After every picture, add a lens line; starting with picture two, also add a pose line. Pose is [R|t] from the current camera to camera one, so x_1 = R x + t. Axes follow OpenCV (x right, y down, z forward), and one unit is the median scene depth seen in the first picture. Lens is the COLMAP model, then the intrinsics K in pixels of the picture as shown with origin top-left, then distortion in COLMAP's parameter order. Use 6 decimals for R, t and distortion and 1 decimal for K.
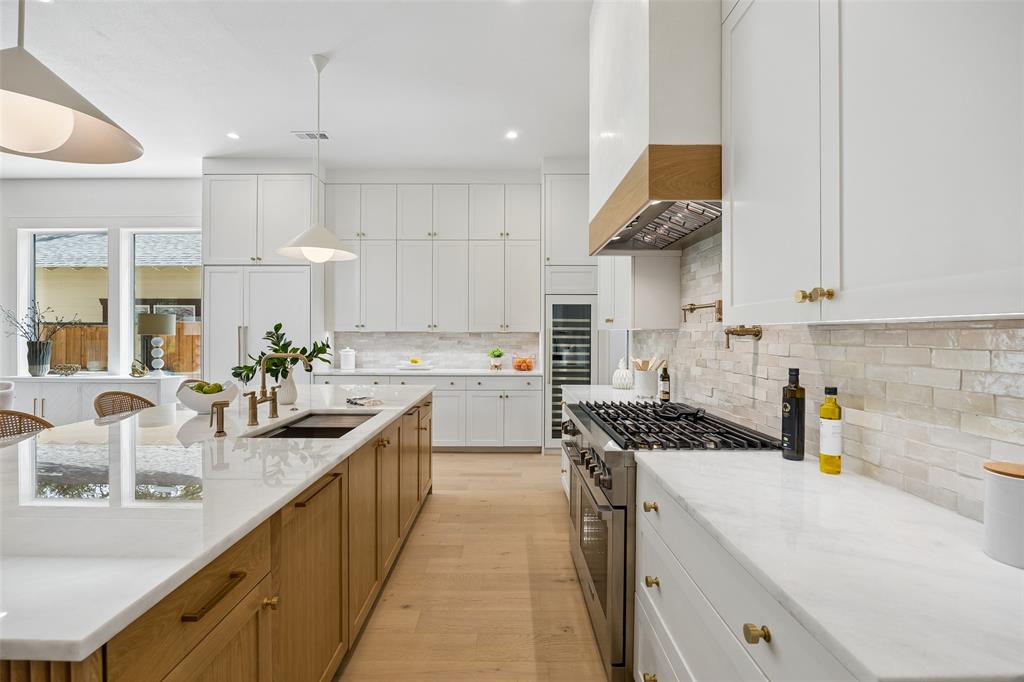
lens RADIAL K [[471.8, 0, 486.6], [0, 471.8, 335.4], [0, 0, 1]] dist [-0.002489, -0.002099]
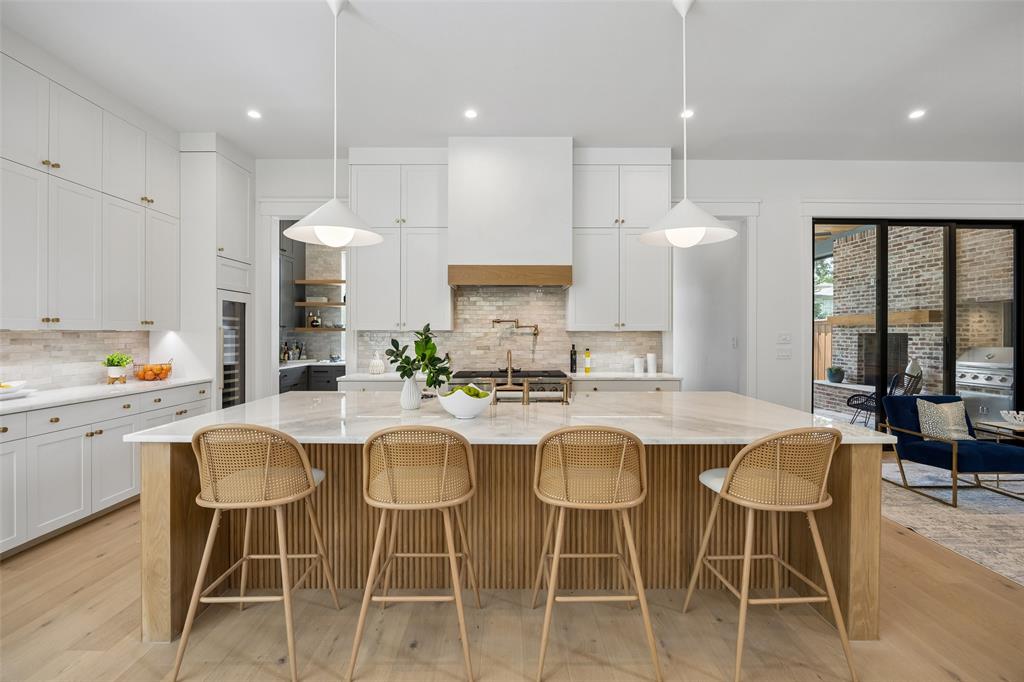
lens RADIAL K [[451.7, 0, 515.4], [0, 451.7, 337.6], [0, 0, 1]] dist [-0.022162, 0.001423]
pose [[-0.037149, -0.011477, 0.999244, -0.720269], [0.001507, 0.999932, 0.011541, -0.003452], [-0.999309, 0.001935, -0.037129, 0.461820]]
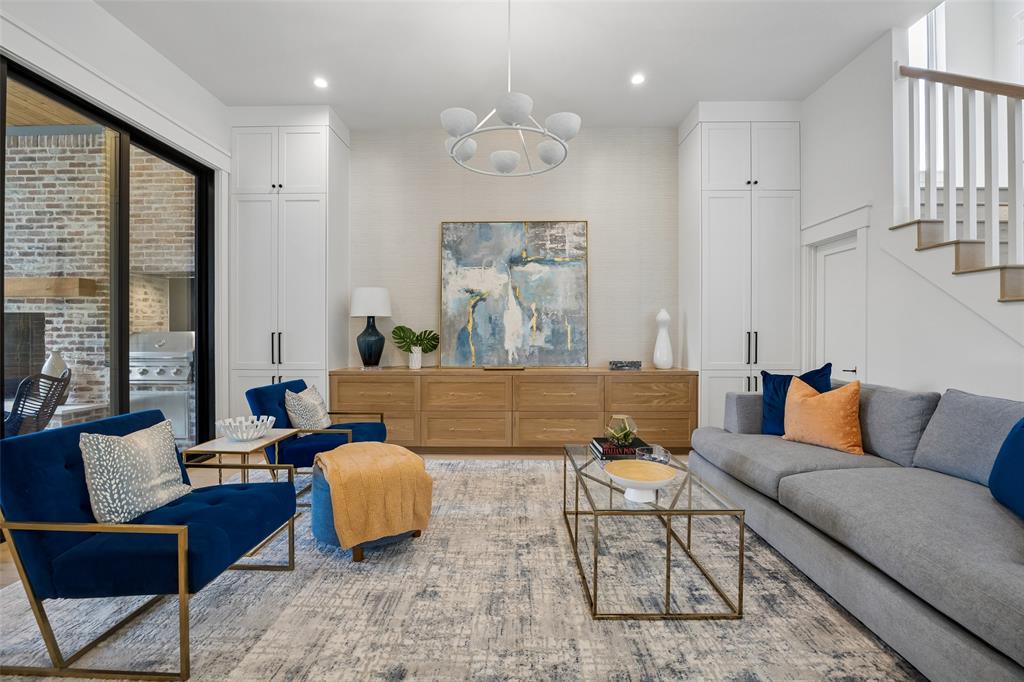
lens RADIAL K [[451.7, 0, 510.1], [0, 451.7, 336.4], [0, 0, 1]] dist [-0.022162, 0.001423]
pose [[-0.999951, -0.007171, -0.006824, -0.310640], [-0.007225, 0.999943, 0.007897, 0.034741], [0.006767, 0.007946, -0.999946, 0.080793]]
